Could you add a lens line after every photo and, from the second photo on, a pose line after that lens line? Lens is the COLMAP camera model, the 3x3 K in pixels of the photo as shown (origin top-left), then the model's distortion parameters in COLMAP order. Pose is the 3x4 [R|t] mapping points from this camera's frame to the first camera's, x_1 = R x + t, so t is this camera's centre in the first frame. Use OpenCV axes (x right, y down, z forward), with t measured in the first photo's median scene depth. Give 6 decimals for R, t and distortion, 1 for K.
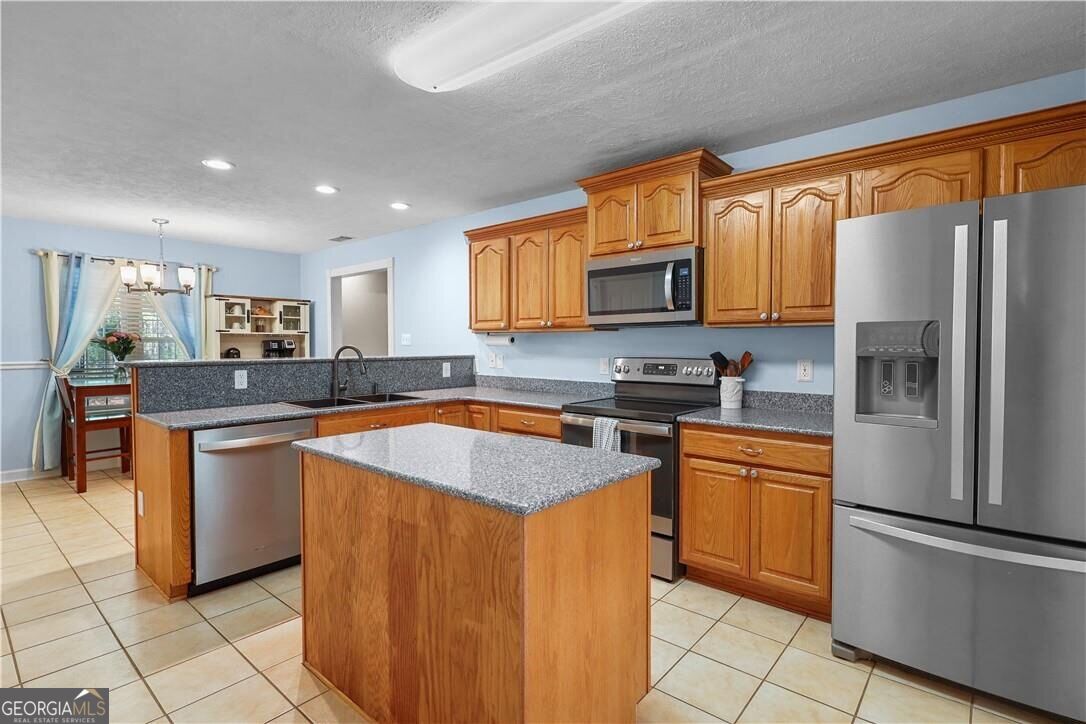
lens RADIAL K [[519.0, 0, 541.4], [0, 519.0, 354.1], [0, 0, 1]] dist [0.003843, -0.000488]
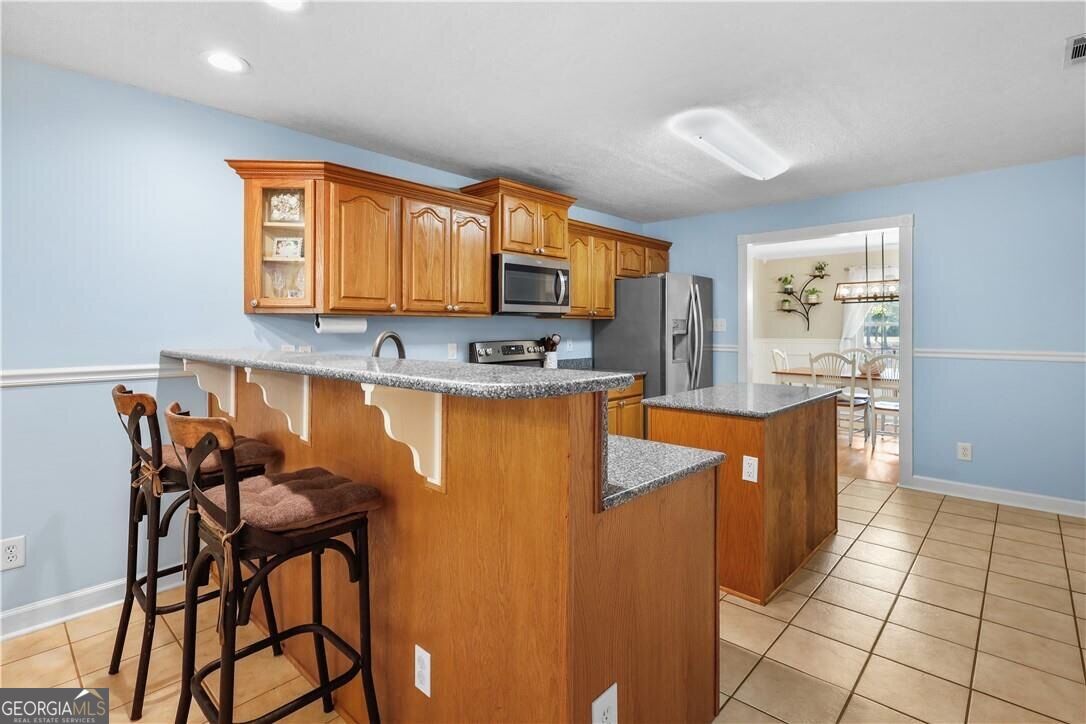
lens RADIAL K [[519.0, 0, 549.5], [0, 519.0, 326.1], [0, 0, 1]] dist [0.003843, -0.000488]
pose [[0.035751, 0.007135, 0.999335, -0.998958], [0.023091, 0.999702, -0.007964, -0.015763], [-0.999094, 0.023360, 0.035576, 0.869505]]
